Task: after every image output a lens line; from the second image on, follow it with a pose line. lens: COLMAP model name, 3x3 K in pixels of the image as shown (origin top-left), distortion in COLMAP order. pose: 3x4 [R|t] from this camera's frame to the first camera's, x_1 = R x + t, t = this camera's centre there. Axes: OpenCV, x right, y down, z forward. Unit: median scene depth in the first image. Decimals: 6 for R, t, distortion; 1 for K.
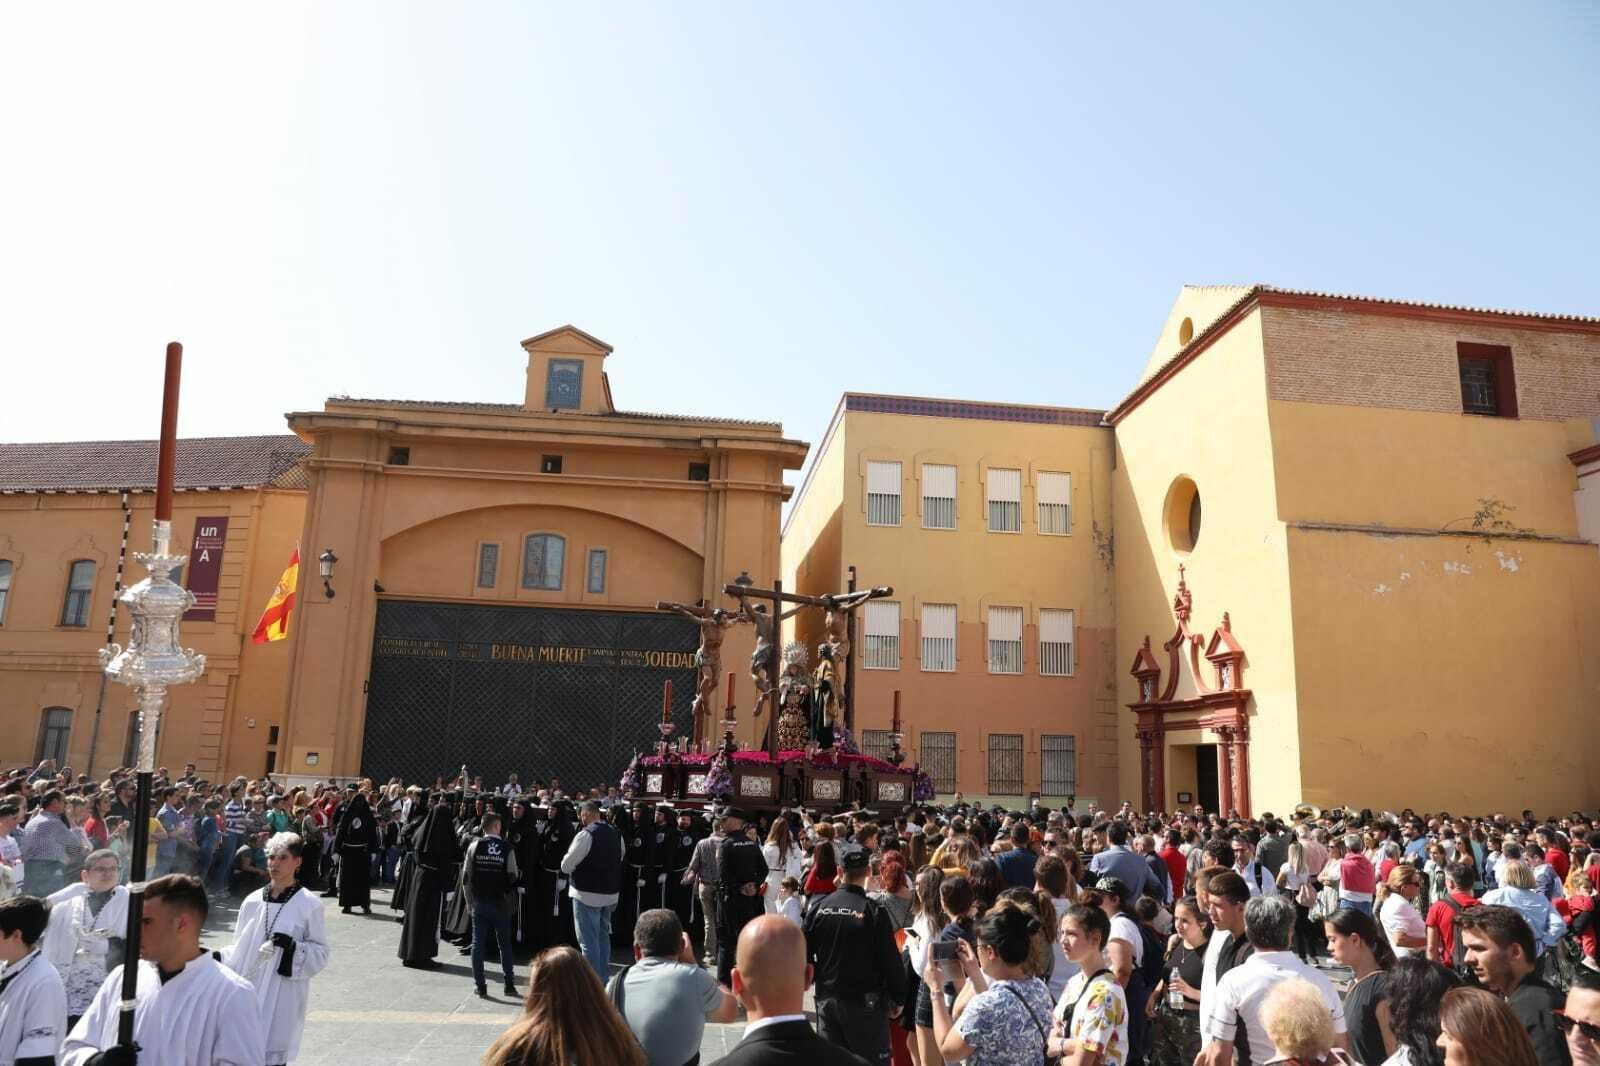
lens RADIAL K [[1093.3, 0, 800.0], [0, 1093.3, 533.0], [0, 0, 1]] dist [-0.112874, 0.096661]
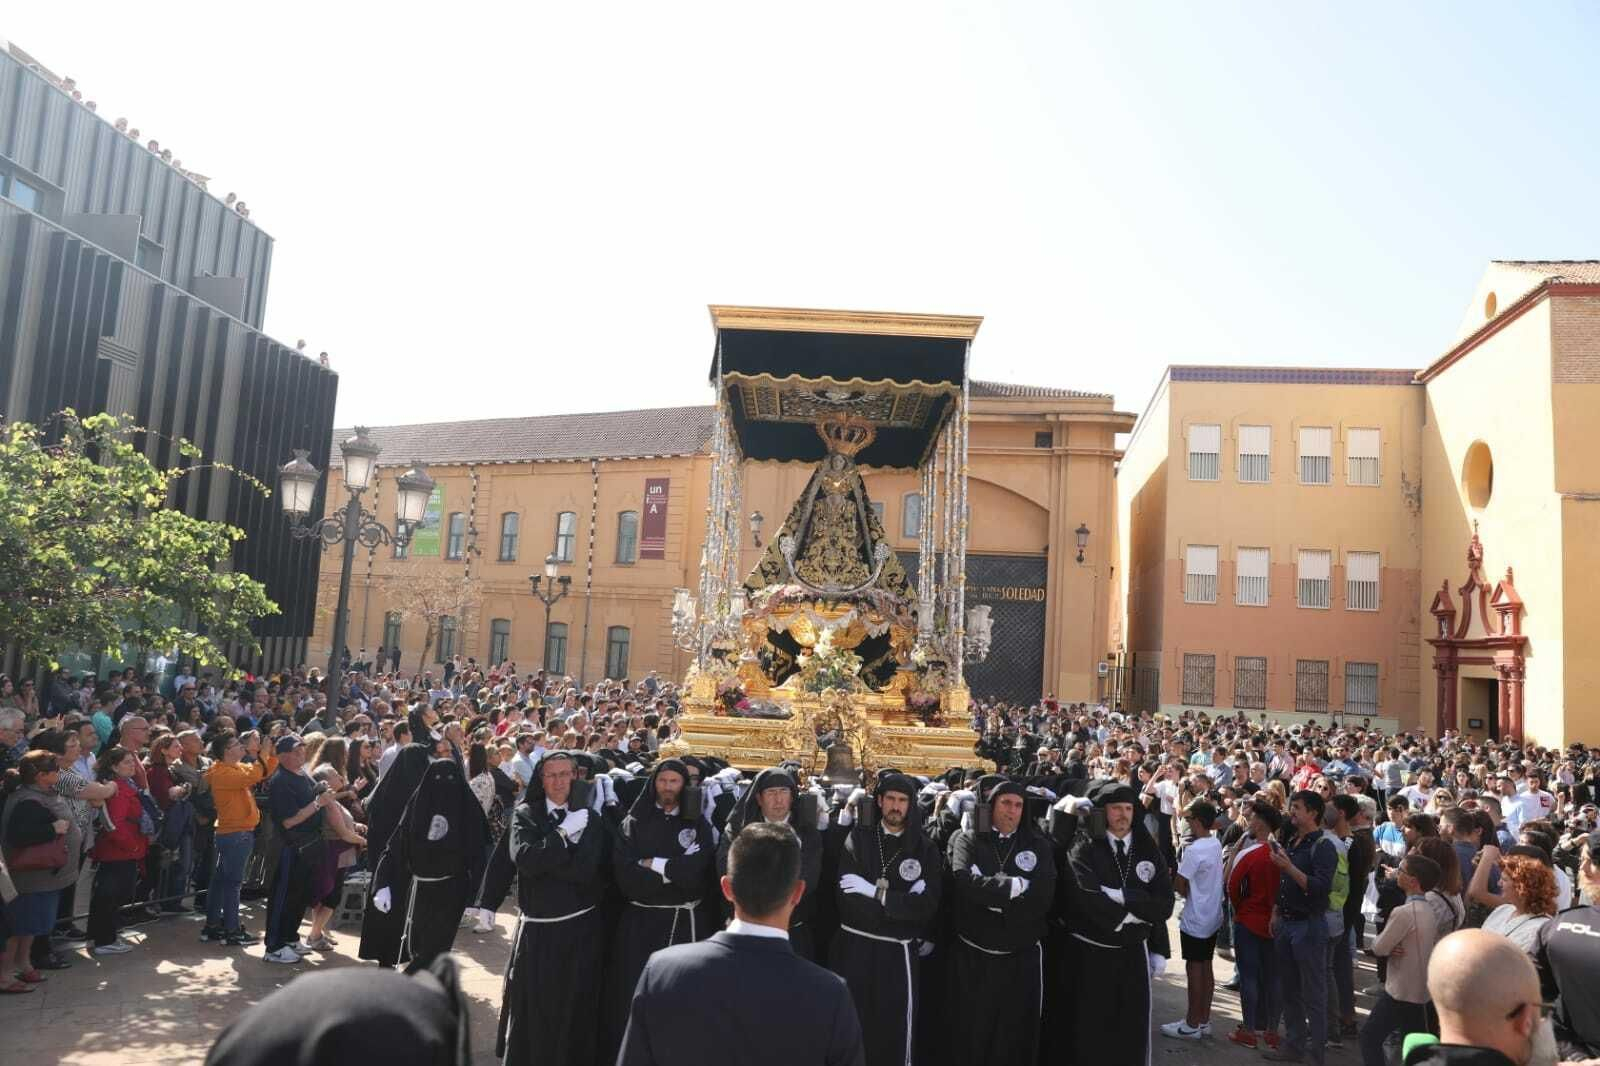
lens RADIAL K [[1093.3, 0, 800.0], [0, 1093.3, 533.0], [0, 0, 1]] dist [-0.112874, 0.096661]
pose [[0.953897, -0.002949, -0.300118, 0.010647], [0.031203, 0.995508, 0.089393, -0.068852], [0.298506, -0.094637, 0.949704, -0.233195]]
